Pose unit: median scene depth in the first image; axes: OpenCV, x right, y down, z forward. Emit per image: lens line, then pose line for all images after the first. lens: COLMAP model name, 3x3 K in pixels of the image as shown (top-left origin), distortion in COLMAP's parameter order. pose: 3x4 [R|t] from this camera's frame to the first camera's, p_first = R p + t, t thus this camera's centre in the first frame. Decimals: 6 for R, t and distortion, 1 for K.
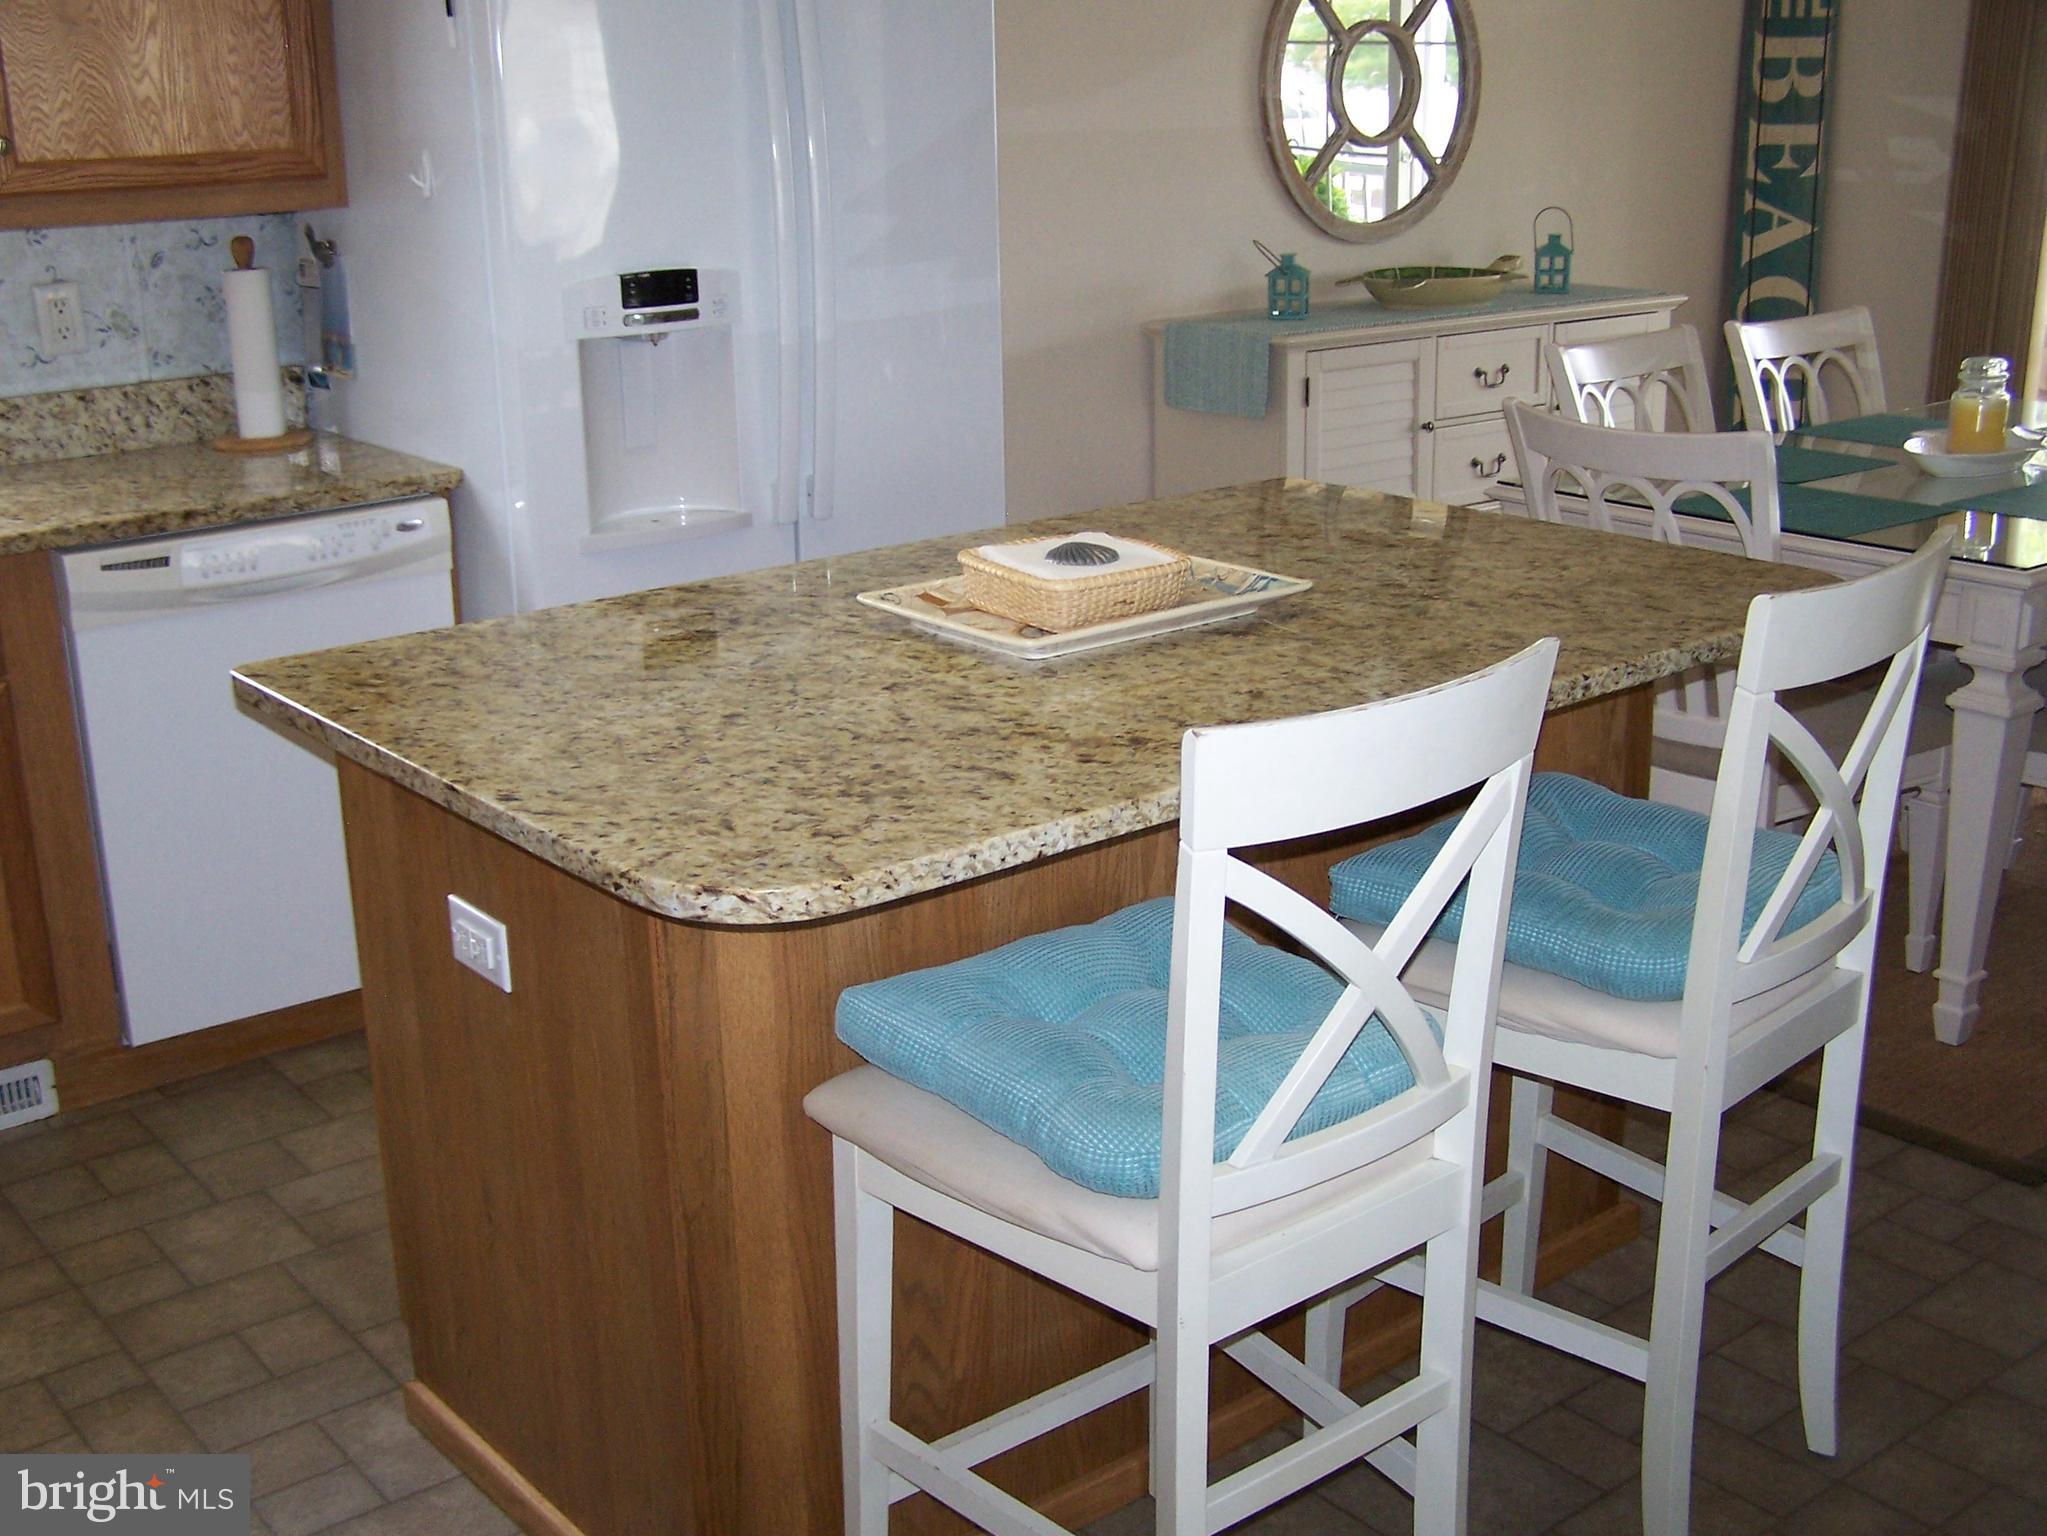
lens RADIAL K [[2329.2, 0, 980.0], [0, 2329.2, 798.4], [0, 0, 1]] dist [-0.201985, 0.359100]
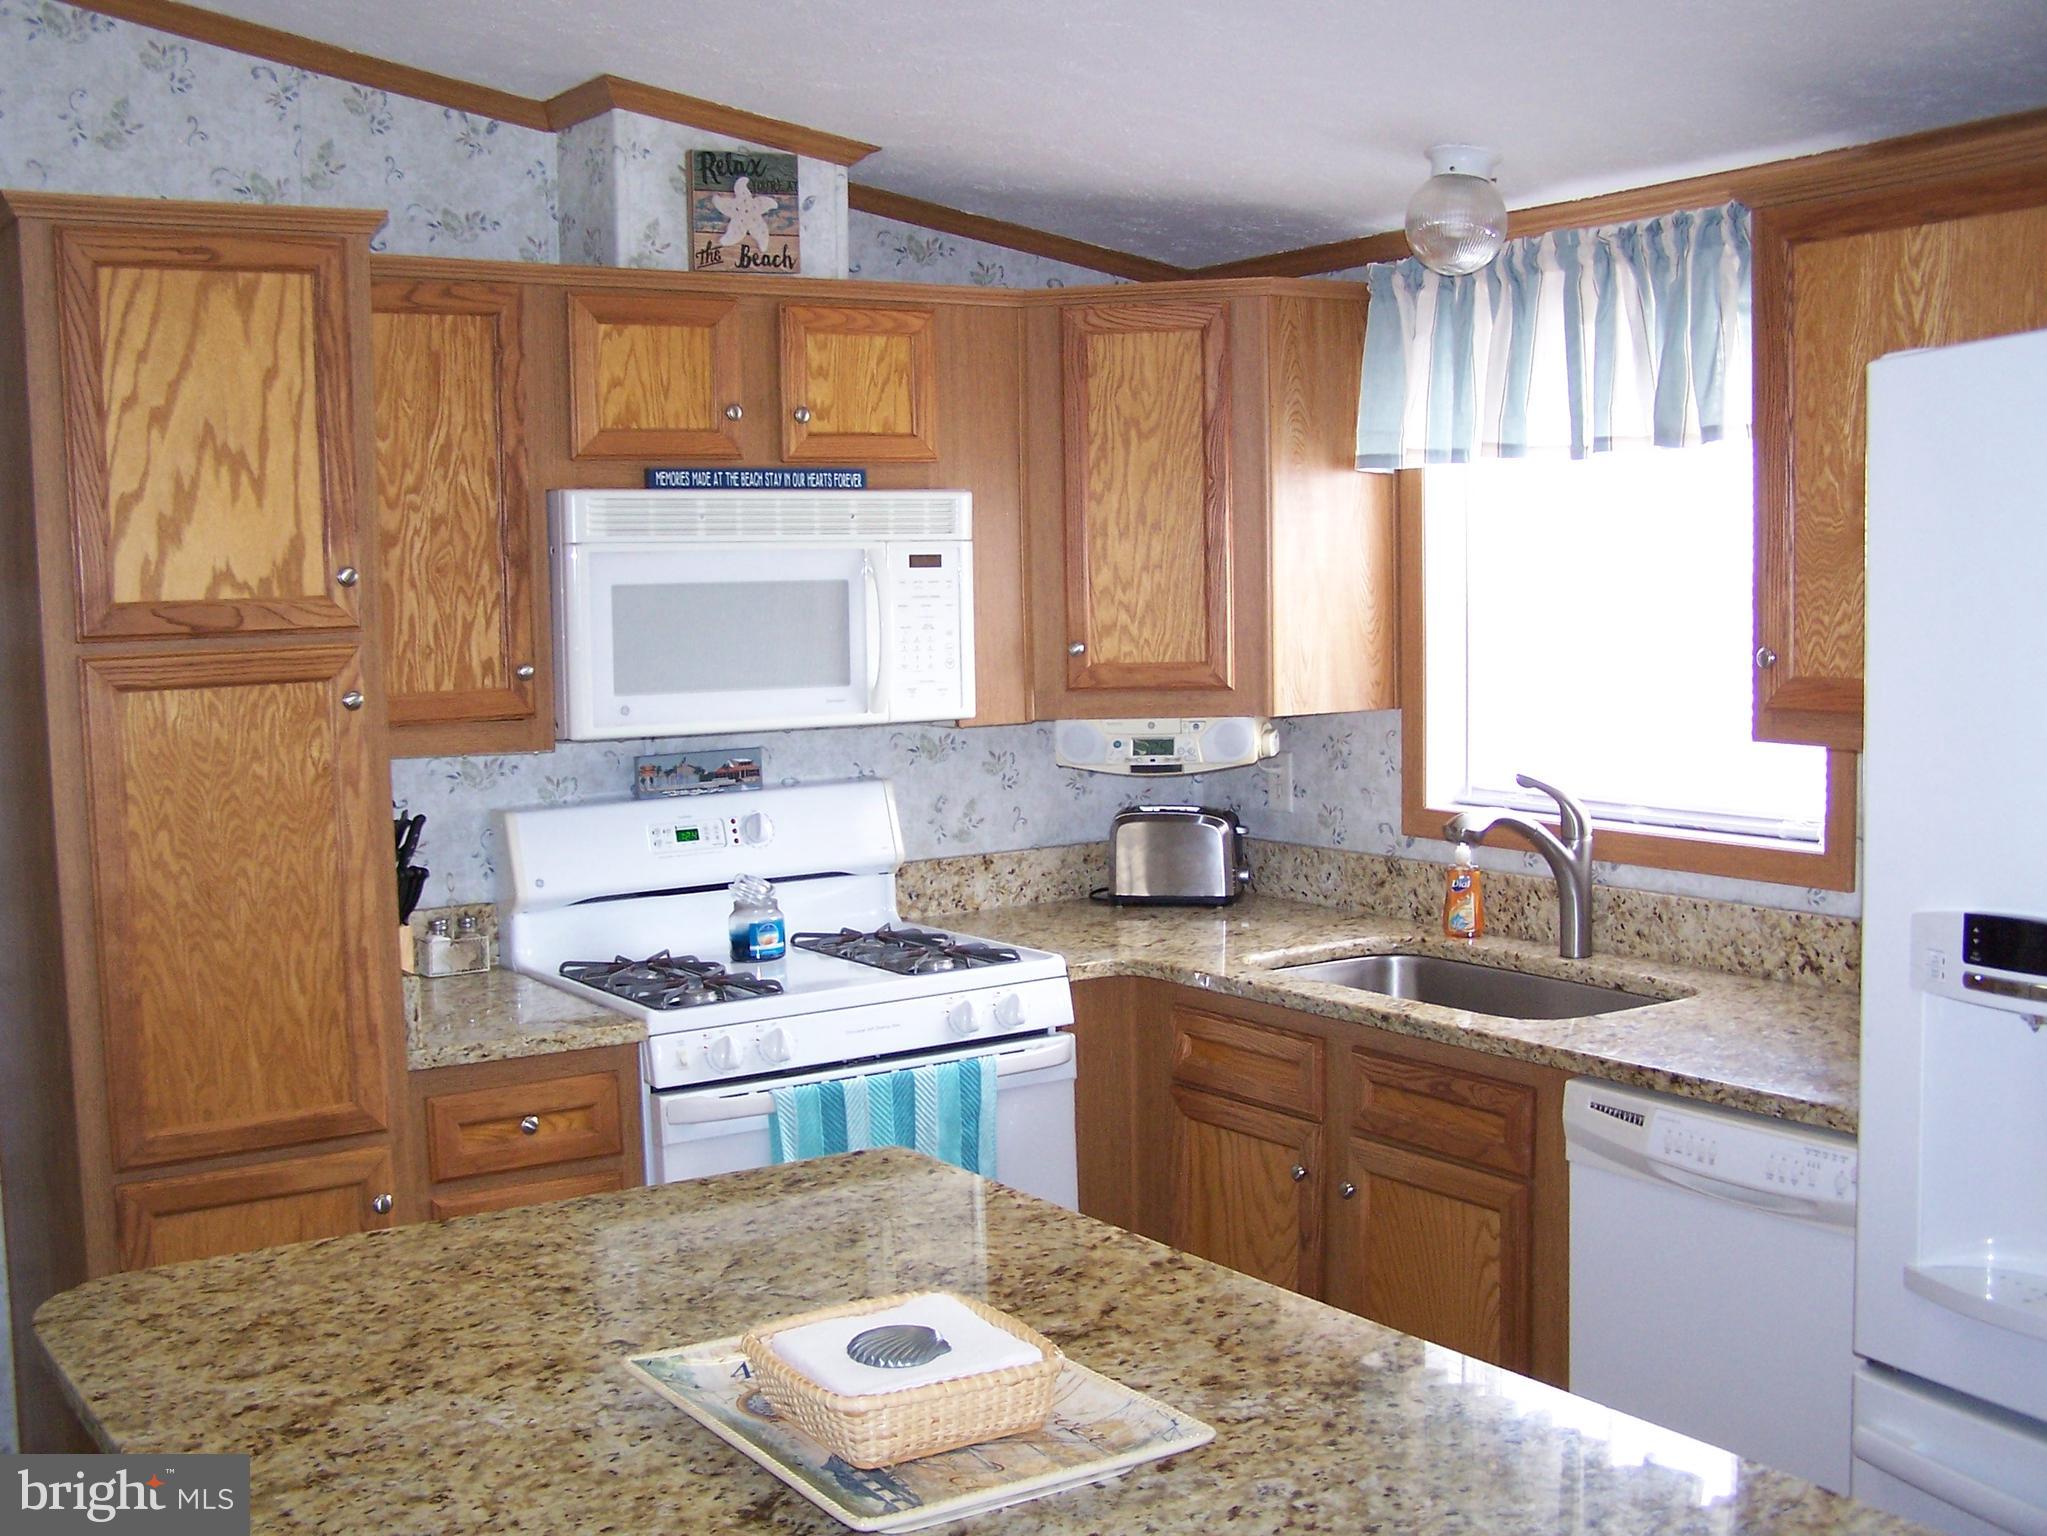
lens RADIAL K [[2329.2, 0, 980.0], [0, 2329.2, 798.4], [0, 0, 1]] dist [-0.201985, 0.359100]
pose [[-0.096866, 0.120680, -0.987954, 0.539211], [-0.281268, 0.948843, 0.143480, -0.279768], [0.954728, 0.291778, -0.057967, 0.769256]]
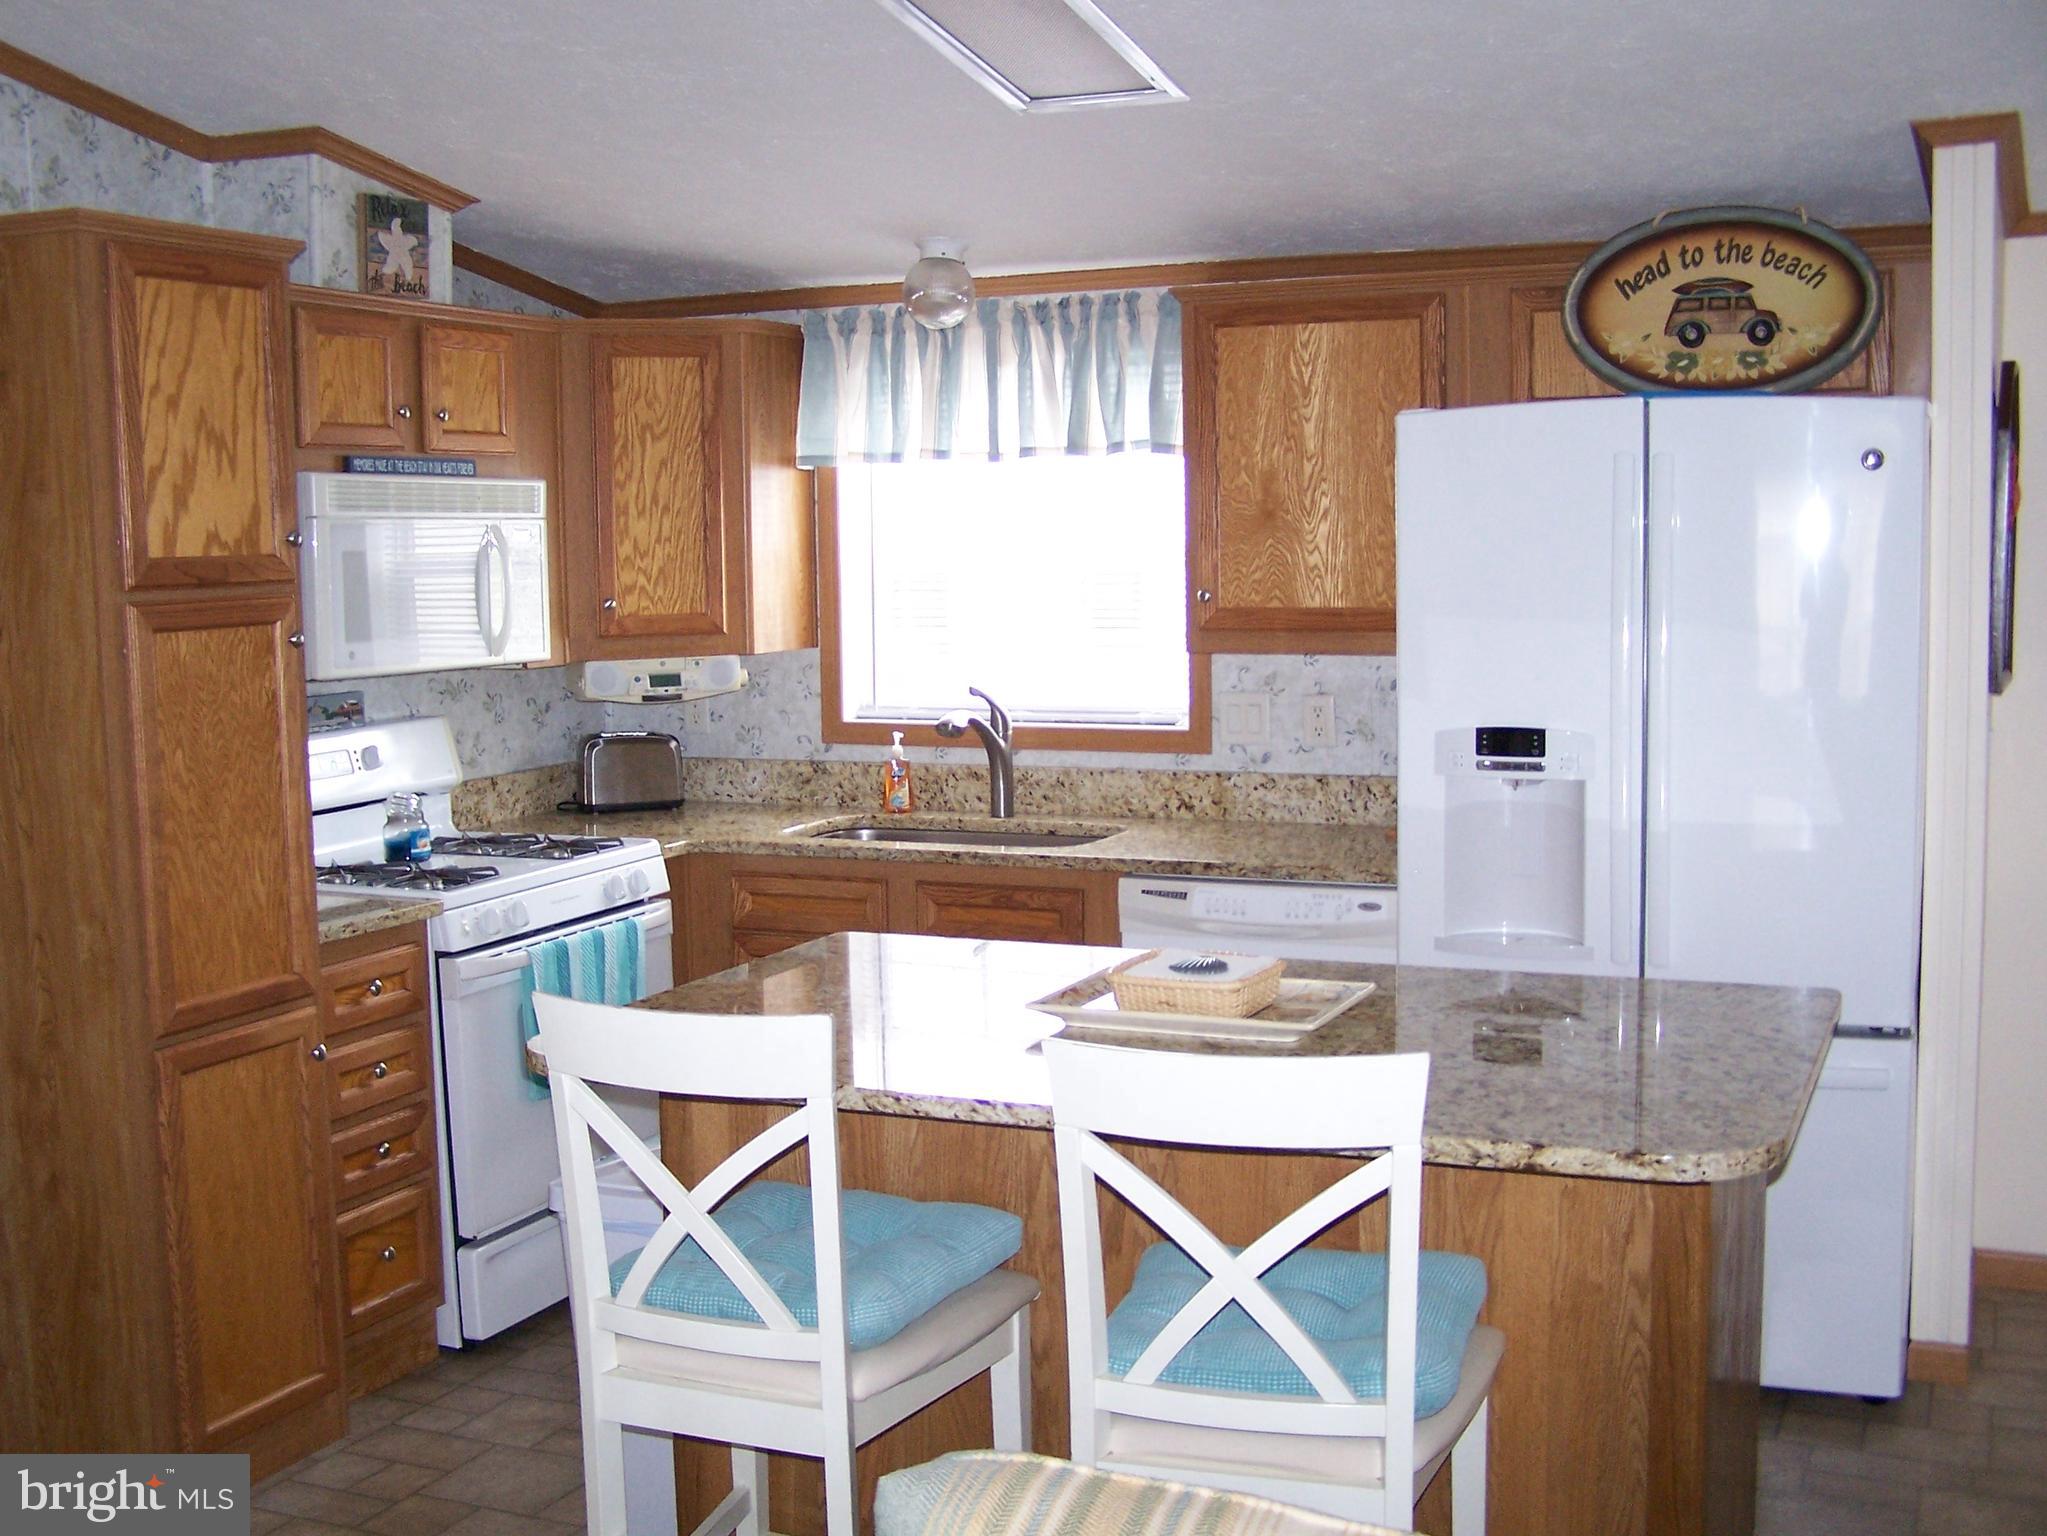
lens RADIAL K [[2329.2, 0, 980.0], [0, 2329.2, 798.4], [0, 0, 1]] dist [-0.201985, 0.359100]
pose [[0.460862, 0.112150, -0.880357, 0.809296], [-0.264539, 0.964248, -0.015648, -0.106320], [0.847128, 0.240100, 0.474053, 0.221472]]
